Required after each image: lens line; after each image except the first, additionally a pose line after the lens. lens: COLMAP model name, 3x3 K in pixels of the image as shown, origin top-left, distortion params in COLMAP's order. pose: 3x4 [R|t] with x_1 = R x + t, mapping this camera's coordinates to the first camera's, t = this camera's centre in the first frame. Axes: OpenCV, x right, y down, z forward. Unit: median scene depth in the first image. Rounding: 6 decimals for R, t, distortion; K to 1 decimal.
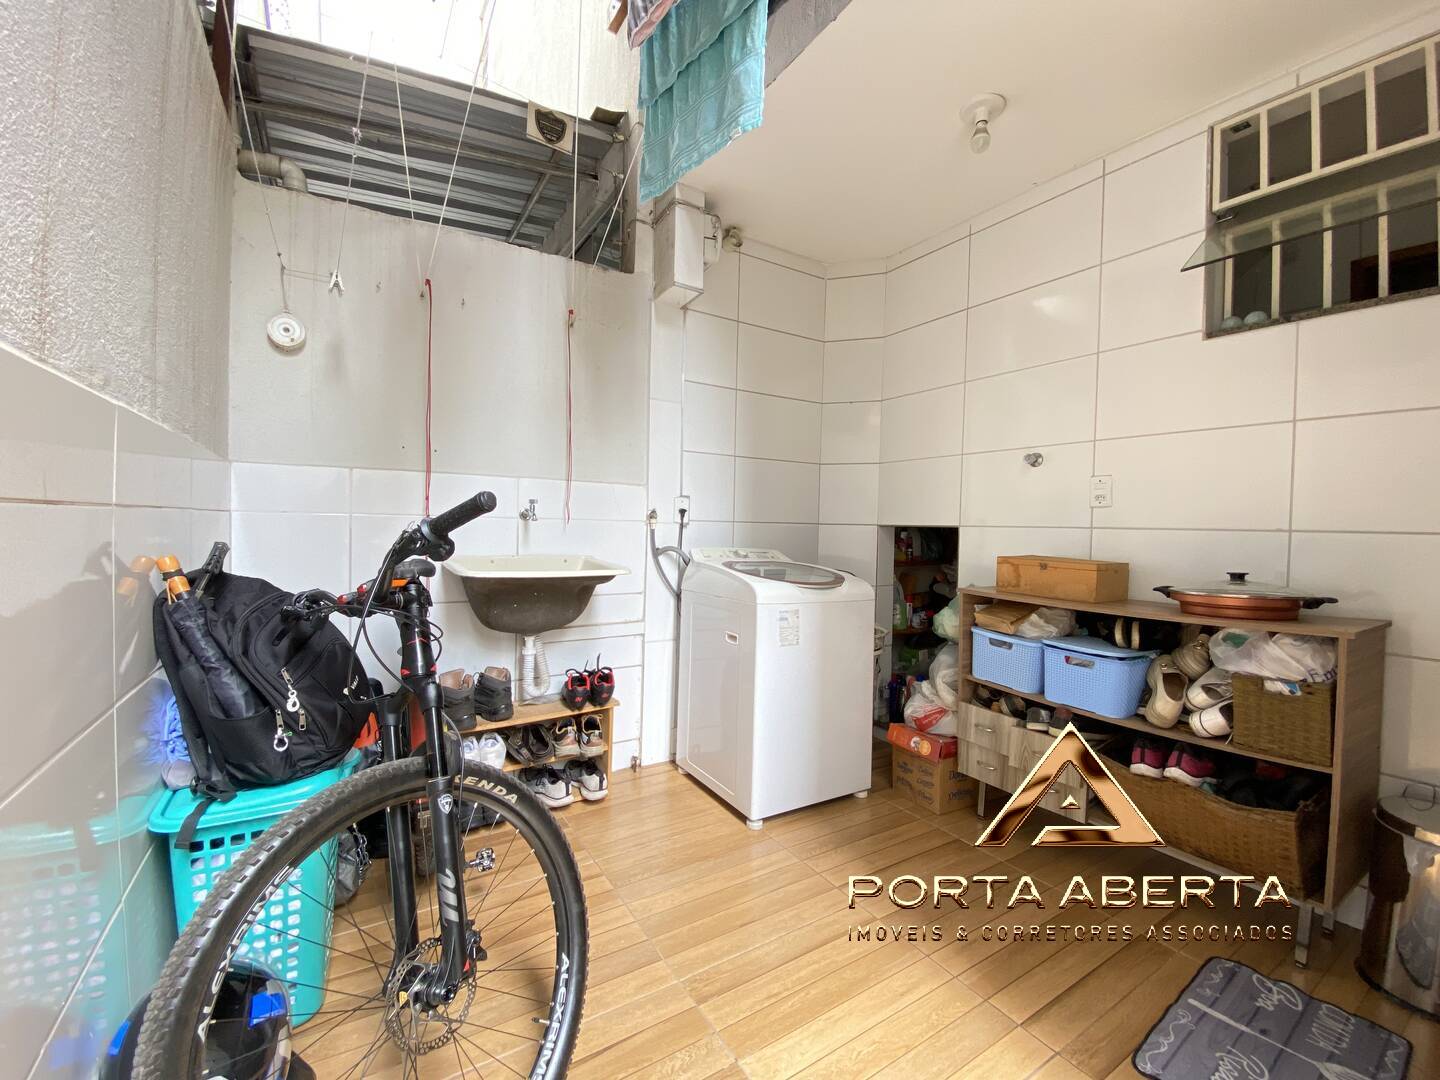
lens RADIAL K [[594.8, 0, 712.9], [0, 594.8, 537.5], [0, 0, 1]] dist [-0.002763, -0.008609]
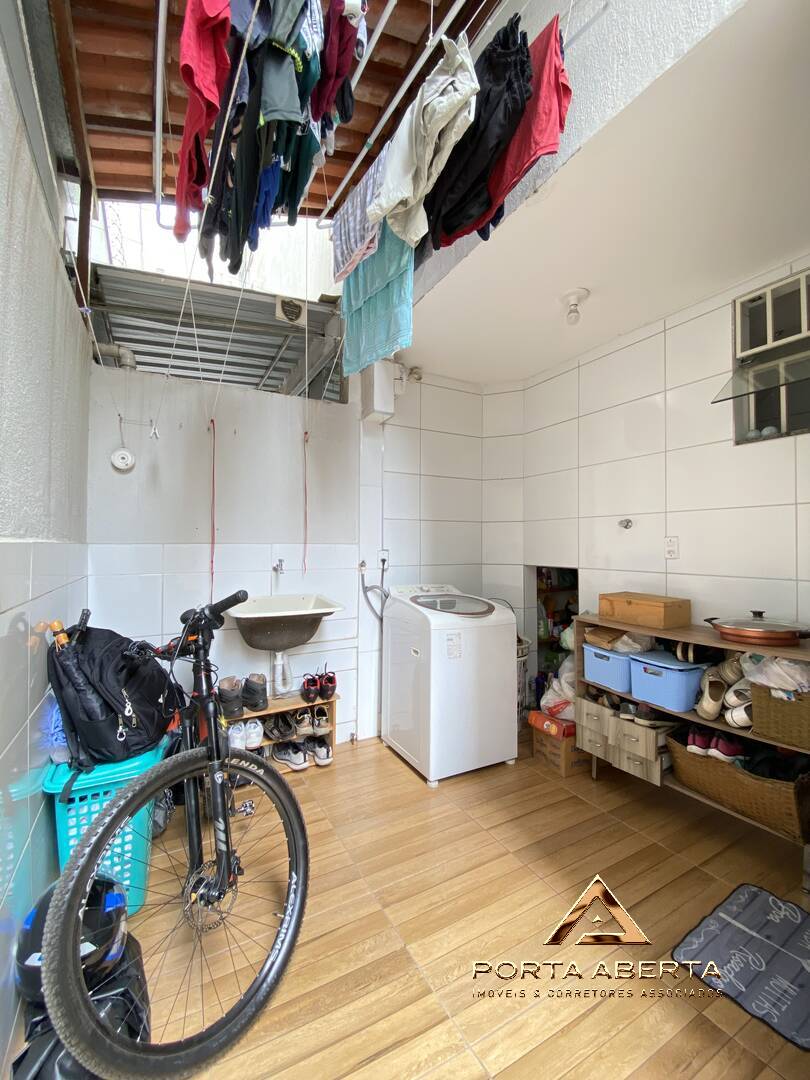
lens RADIAL K [[446.1, 0, 401.4], [0, 446.1, 535.2], [0, 0, 1]] dist [-0.002763, -0.008609]
pose [[0.998414, -0.019598, -0.052781, 0.075471], [0.017434, 0.999000, -0.041160, -0.092707], [0.053535, 0.040174, 0.997758, -0.132063]]
